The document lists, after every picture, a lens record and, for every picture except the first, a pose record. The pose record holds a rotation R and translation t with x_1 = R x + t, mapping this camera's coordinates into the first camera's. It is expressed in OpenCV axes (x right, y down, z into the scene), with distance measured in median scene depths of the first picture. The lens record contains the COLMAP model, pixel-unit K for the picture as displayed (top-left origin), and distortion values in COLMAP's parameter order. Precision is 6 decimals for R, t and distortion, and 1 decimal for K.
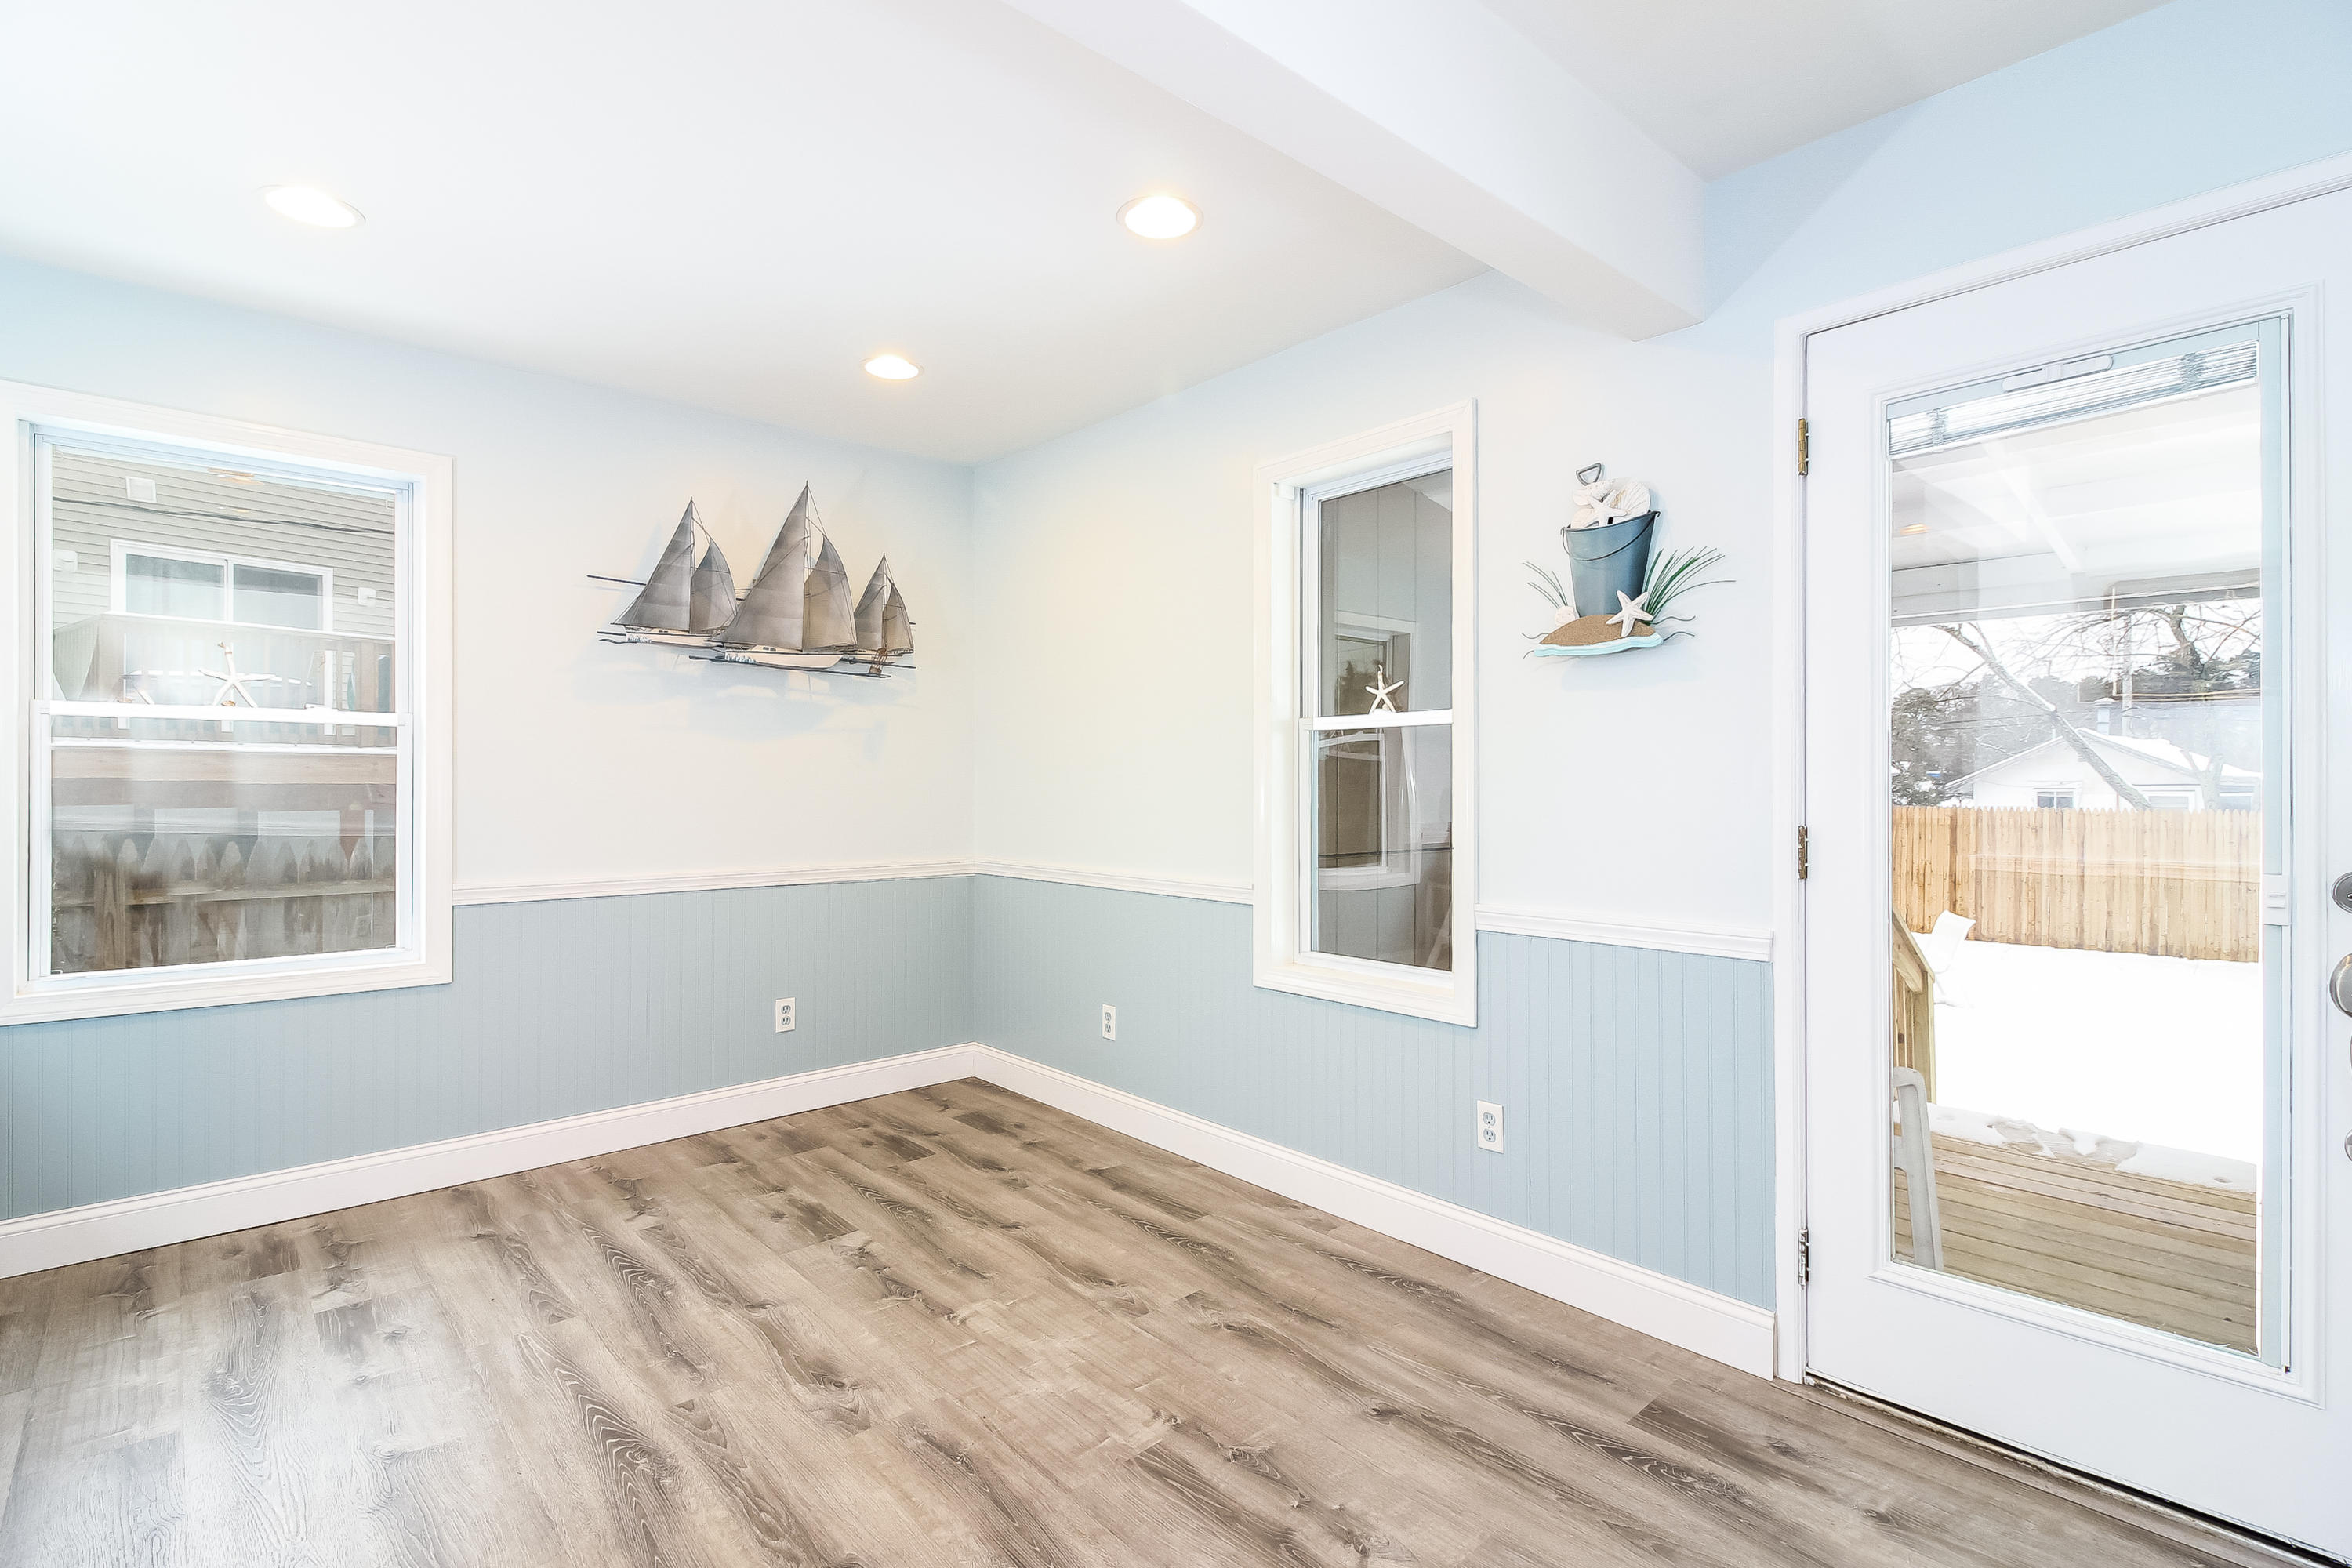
lens RADIAL K [[1087.2, 0, 1181.8], [0, 1087.2, 785.8], [0, 0, 1]] dist [-0.000321, -0.006436]
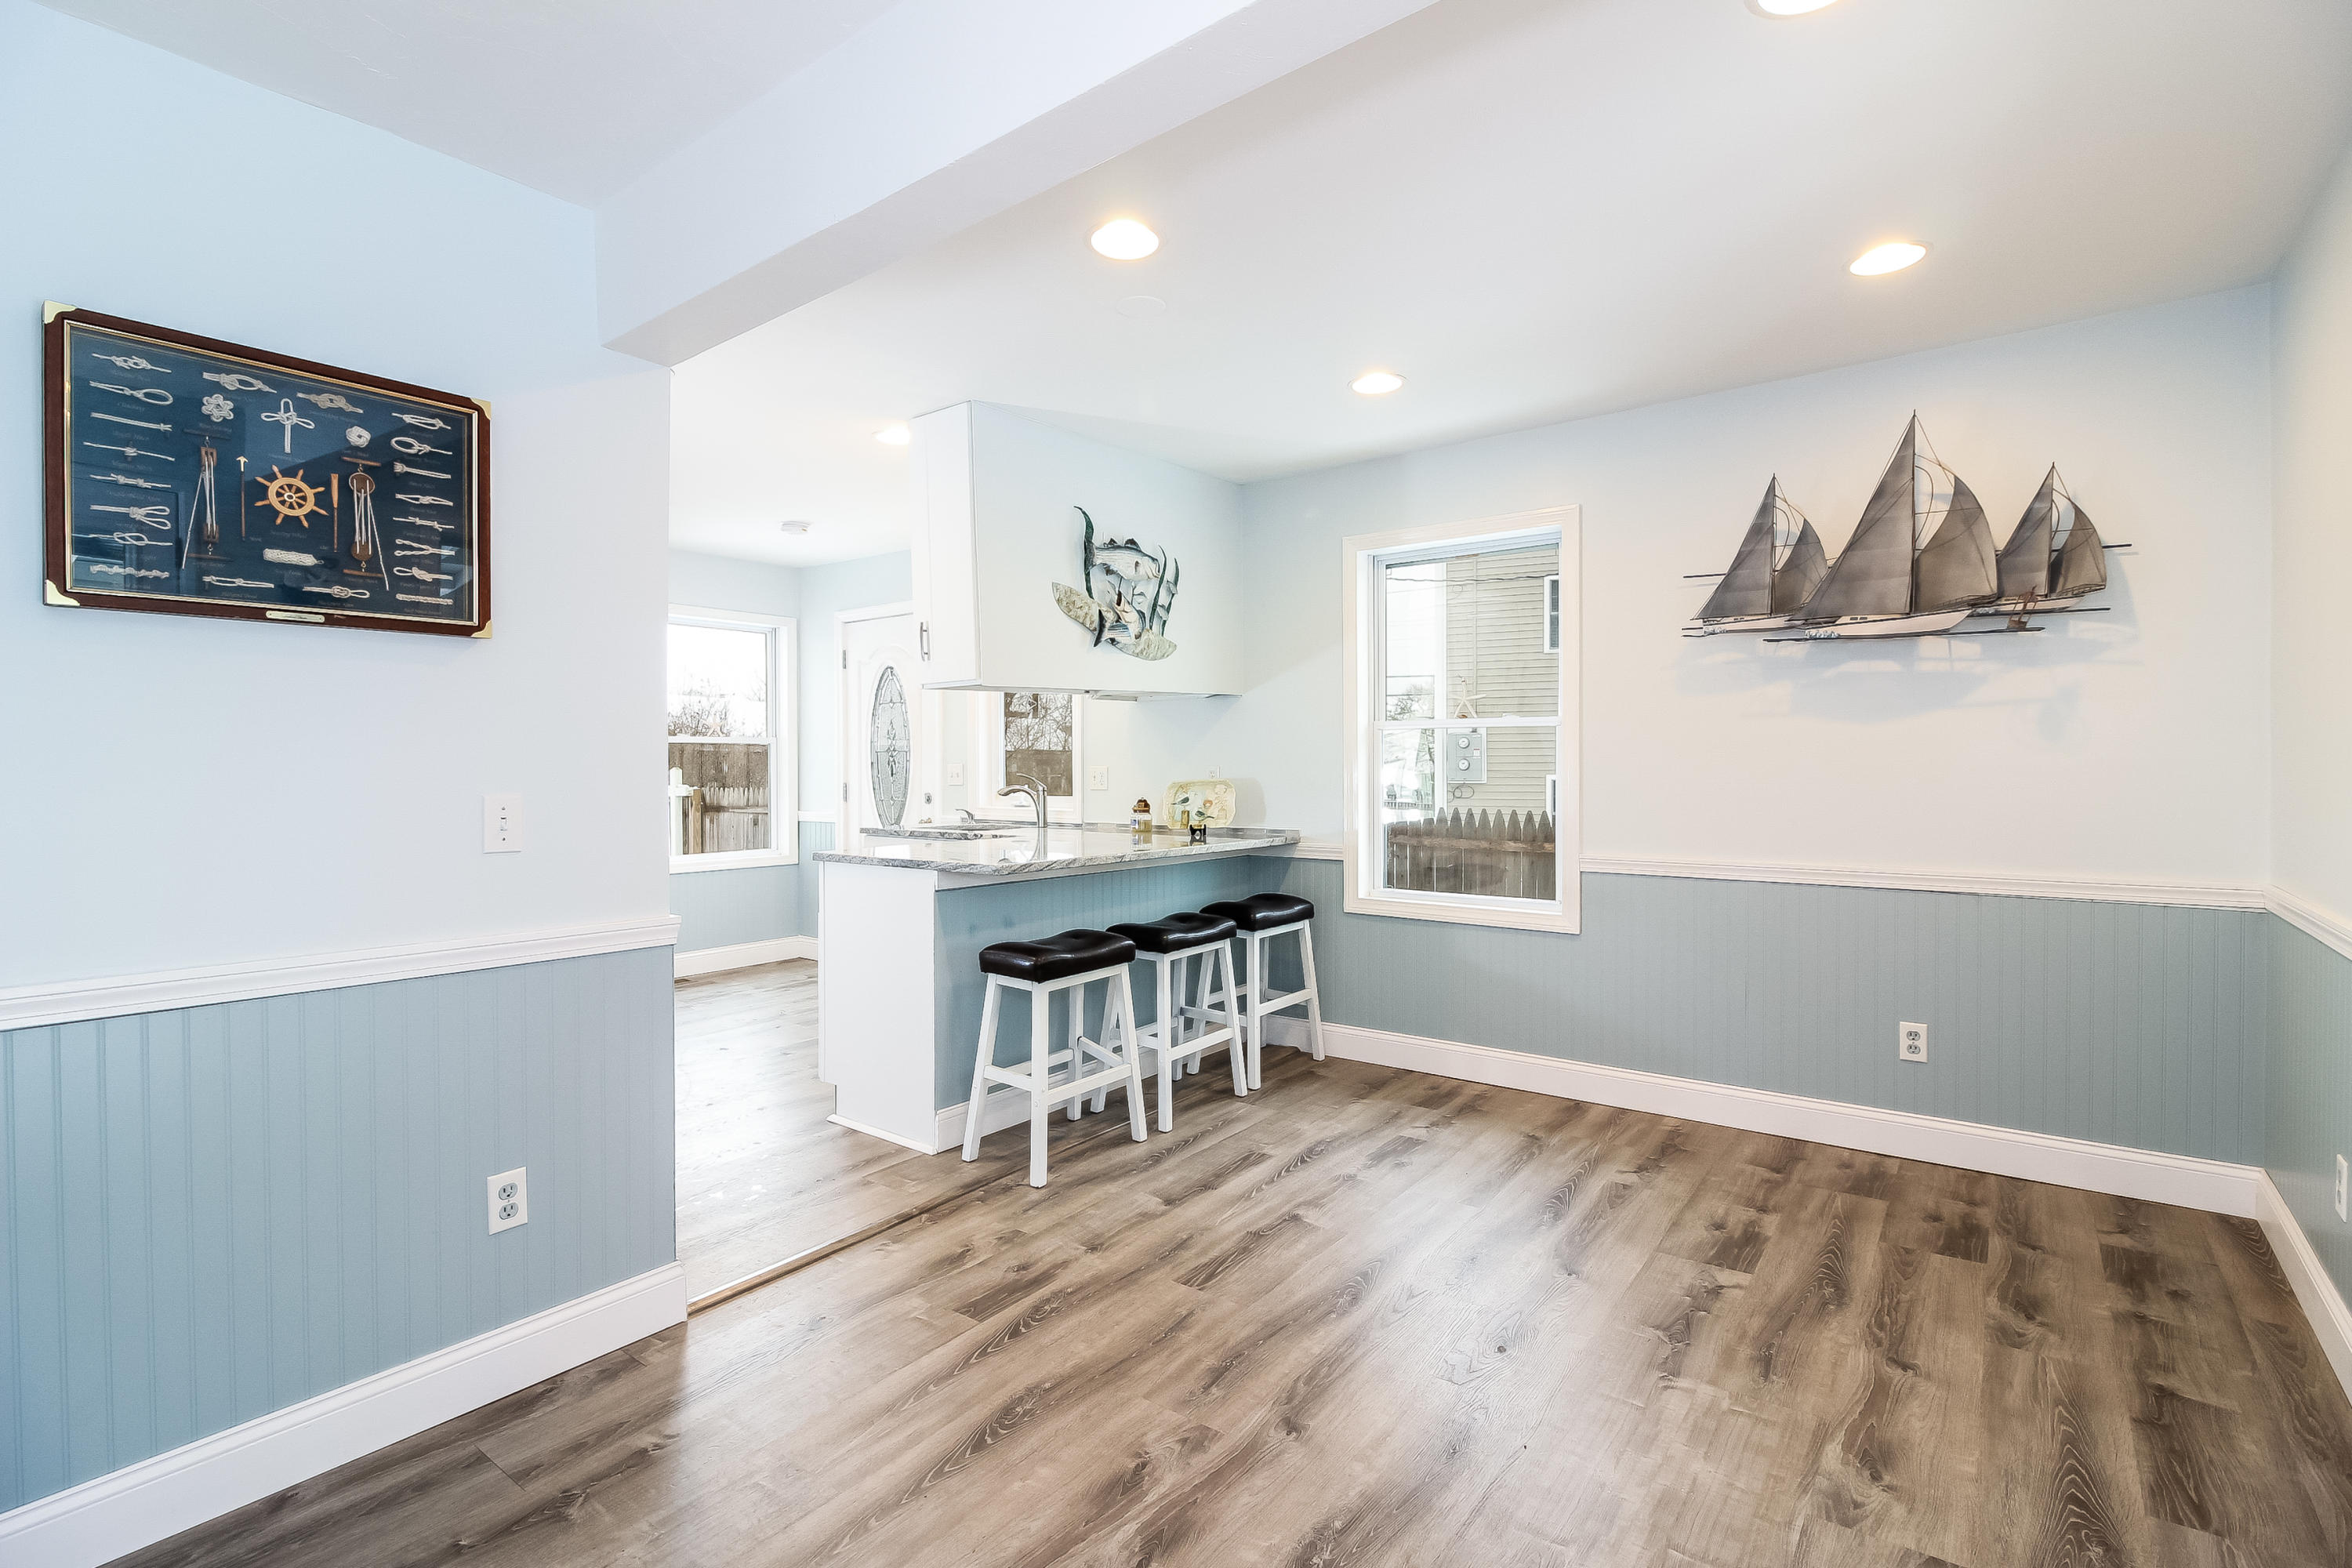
lens RADIAL K [[1087.2, 0, 1173.5], [0, 1087.2, 780.0], [0, 0, 1]] dist [-0.000321, -0.006436]
pose [[0.169791, 0.015432, -0.985359, 0.423849], [0.007409, 0.999829, 0.016935, -0.015158], [0.985452, -0.010176, 0.169647, 0.323765]]
